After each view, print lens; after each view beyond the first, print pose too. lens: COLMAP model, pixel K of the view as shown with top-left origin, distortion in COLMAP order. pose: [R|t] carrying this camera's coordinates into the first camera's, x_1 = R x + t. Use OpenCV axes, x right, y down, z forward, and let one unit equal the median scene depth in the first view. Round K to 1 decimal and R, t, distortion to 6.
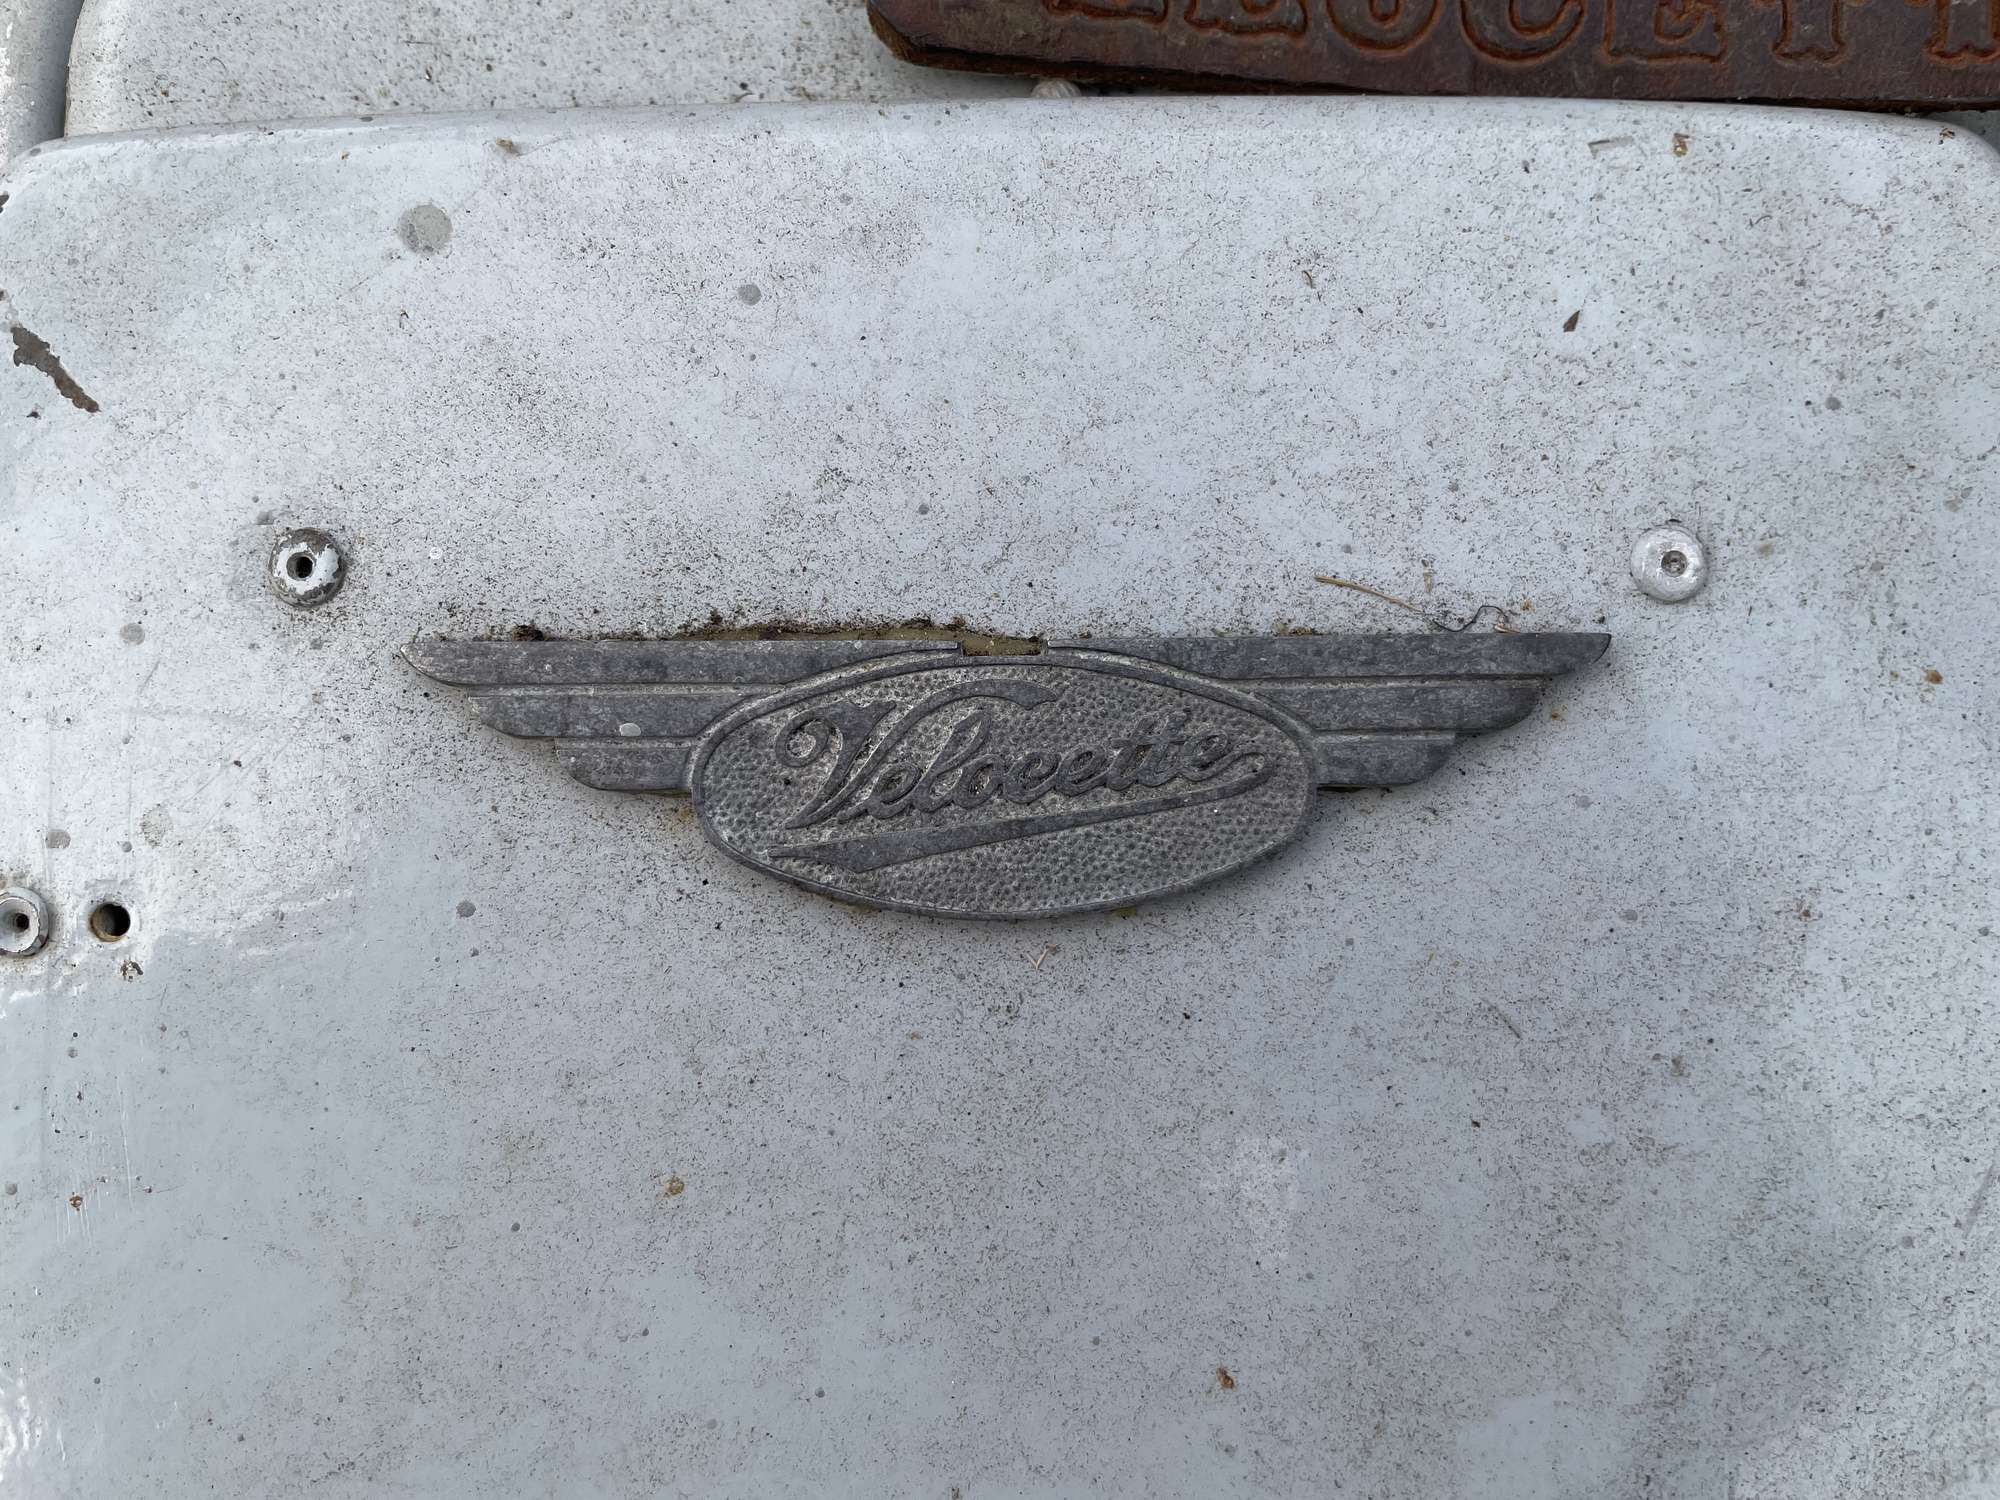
lens RADIAL K [[1518.5, 0, 999.5], [0, 1518.5, 779.2], [0, 0, 1]] dist [0.060318, -0.111609]
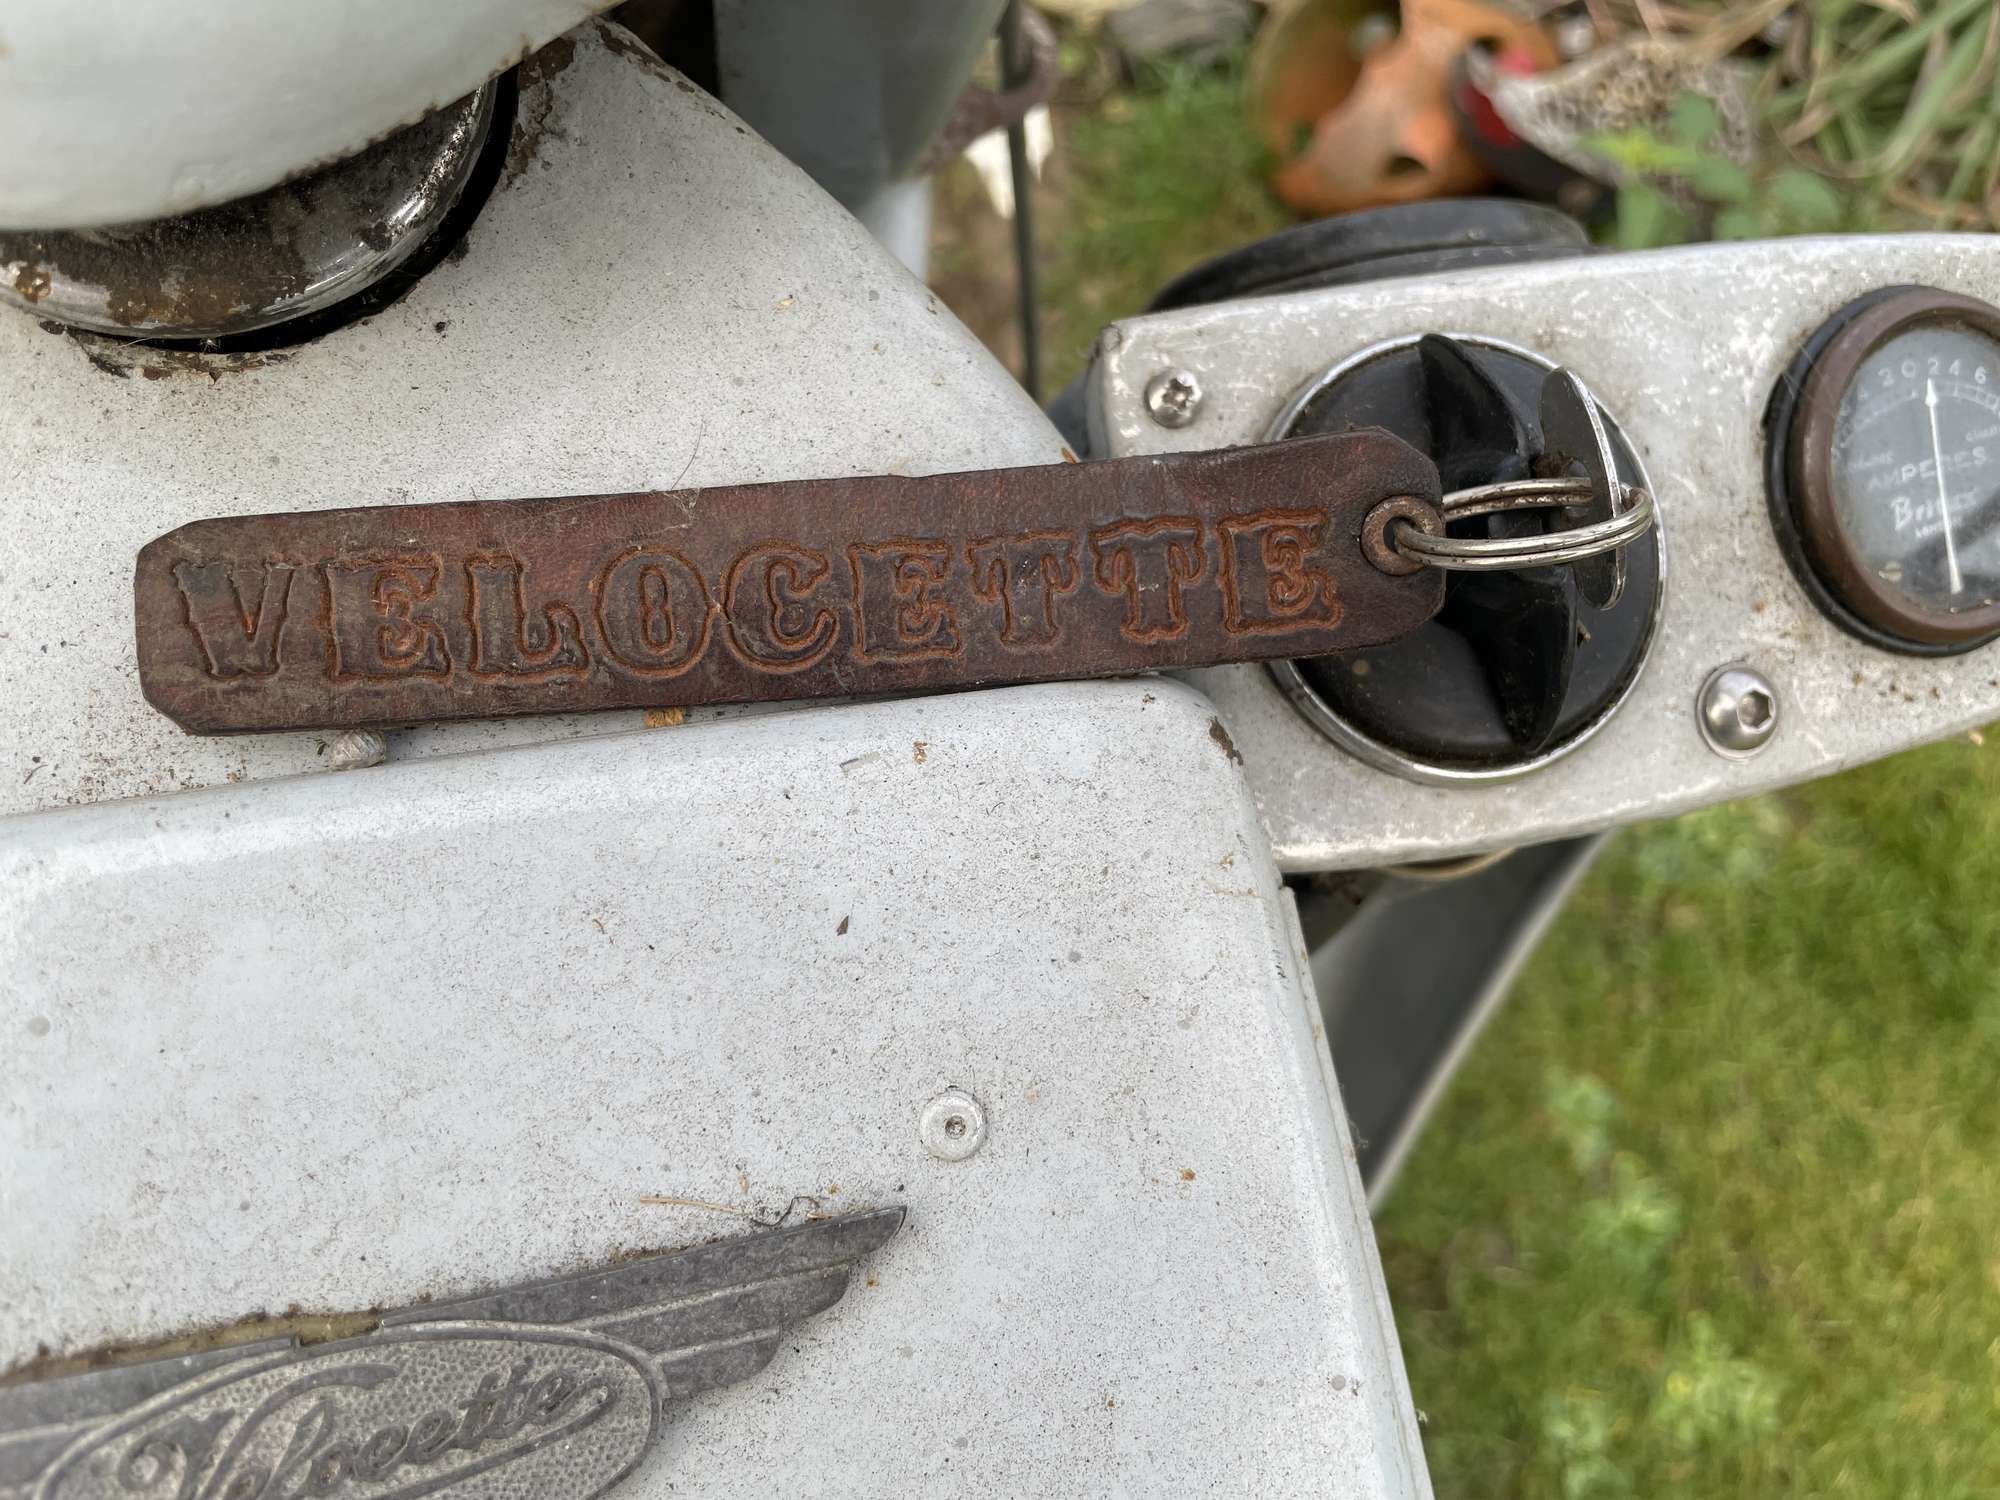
lens RADIAL K [[1518.5, 0, 999.5], [0, 1518.5, 779.2], [0, 0, 1]] dist [0.060318, -0.111609]
pose [[0.967027, -0.129068, 0.219545, 0.254304], [0.138020, 0.990091, -0.025872, -0.365495], [-0.214031, 0.055320, 0.975259, -0.139875]]
